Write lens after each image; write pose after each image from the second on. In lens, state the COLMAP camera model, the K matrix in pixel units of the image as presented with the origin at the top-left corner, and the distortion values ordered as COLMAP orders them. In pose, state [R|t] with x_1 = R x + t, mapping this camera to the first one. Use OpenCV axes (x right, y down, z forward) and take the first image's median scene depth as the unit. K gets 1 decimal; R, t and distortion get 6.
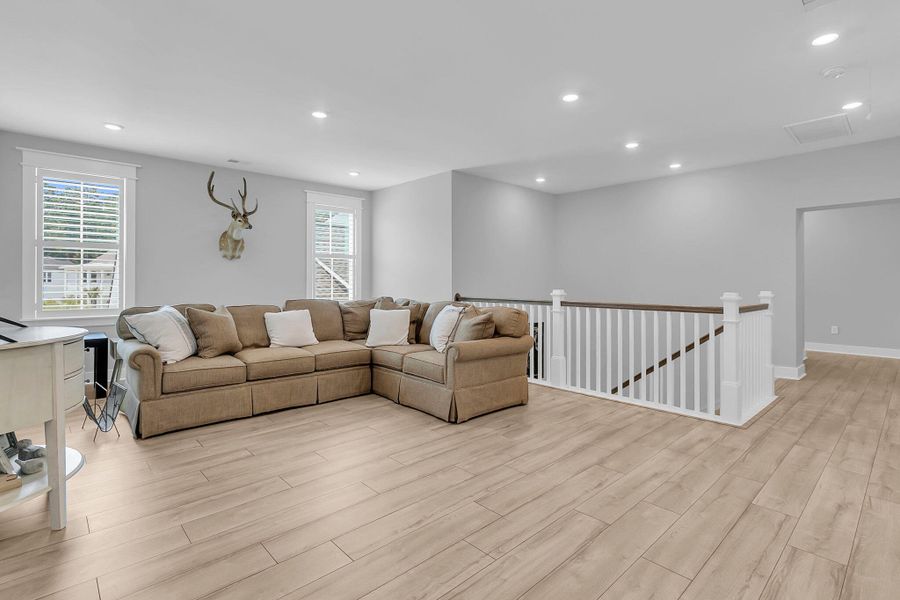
lens RADIAL K [[438.3, 0, 451.2], [0, 438.3, 282.8], [0, 0, 1]] dist [-0.002957, -0.000080]
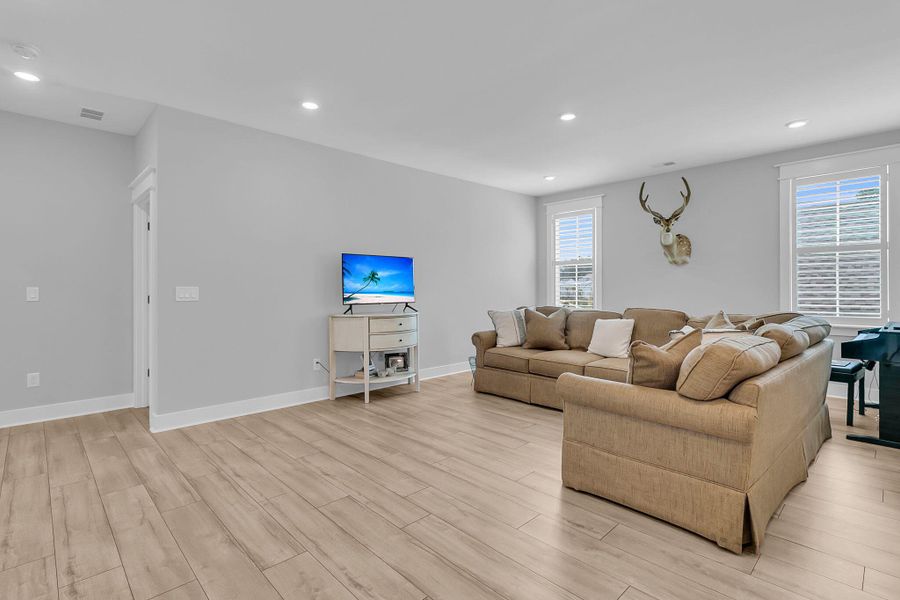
lens RADIAL K [[429.2, 0, 451.1], [0, 429.2, 287.6], [0, 0, 1]] dist [0.004373, 0.000374]
pose [[0.011203, -0.002130, -0.999935, 0.898968], [0.002989, 0.999993, -0.002097, -0.005588], [0.999933, -0.002965, 0.011210, 1.005147]]
